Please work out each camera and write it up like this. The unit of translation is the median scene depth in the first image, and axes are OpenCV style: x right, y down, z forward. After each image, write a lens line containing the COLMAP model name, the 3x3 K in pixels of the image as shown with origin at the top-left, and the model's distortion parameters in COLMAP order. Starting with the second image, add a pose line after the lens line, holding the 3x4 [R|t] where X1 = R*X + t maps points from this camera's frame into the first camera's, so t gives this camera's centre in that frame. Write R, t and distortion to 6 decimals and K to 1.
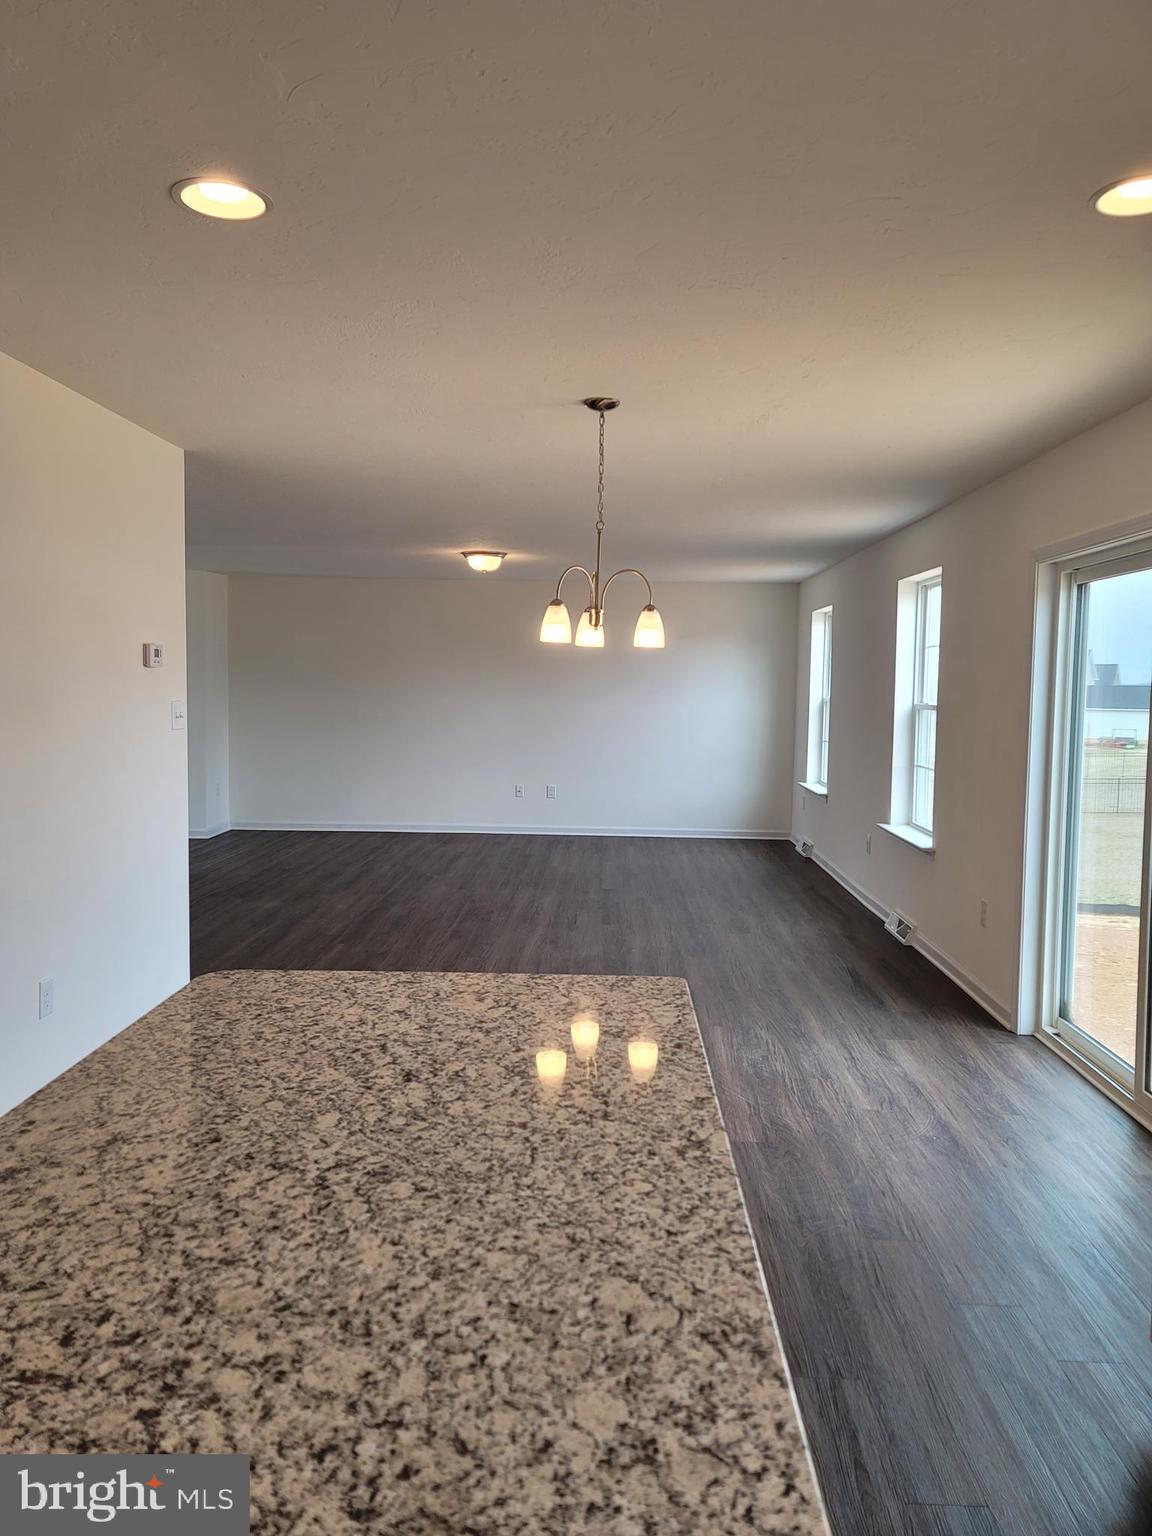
lens RADIAL K [[1122.9, 0, 572.5], [0, 1122.9, 759.0], [0, 0, 1]] dist [0.071665, -0.055580]
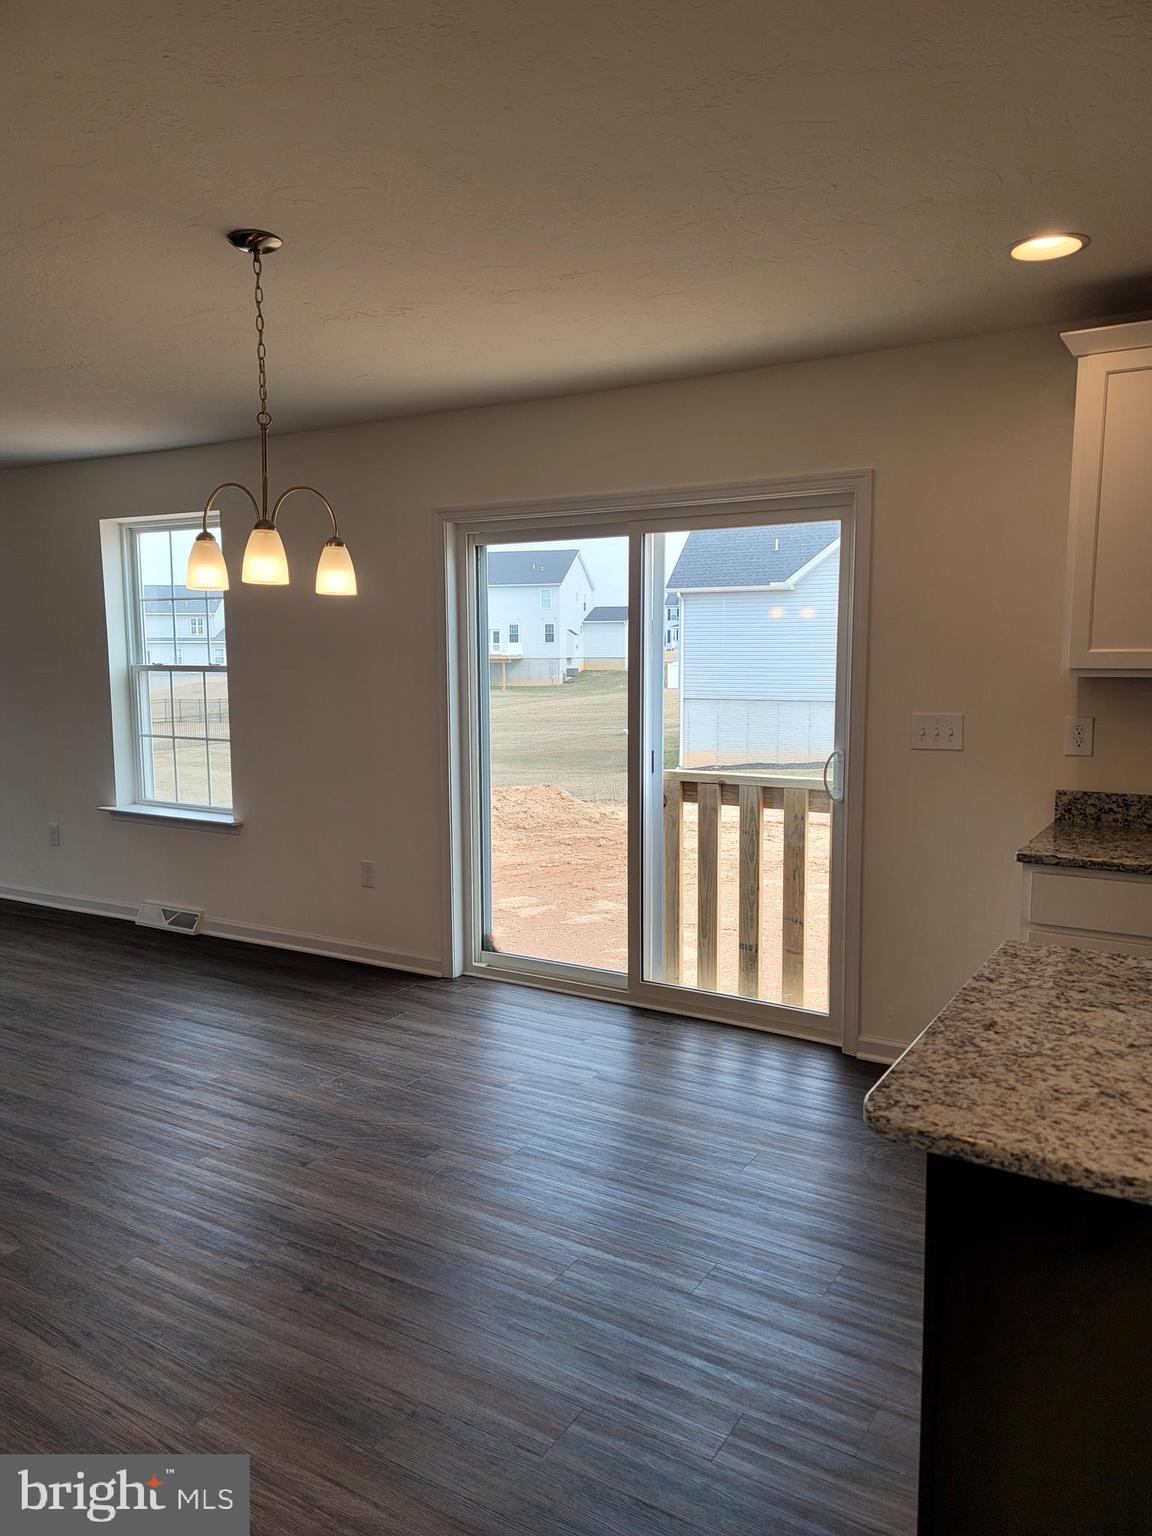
lens RADIAL K [[1122.9, 0, 578.6], [0, 1122.9, 775.2], [0, 0, 1]] dist [0.071665, -0.055580]
pose [[0.489992, -0.112432, 0.864446, -0.927757], [0.068396, 0.993549, 0.090455, -0.062215], [-0.869040, 0.014802, 0.494521, 0.846102]]
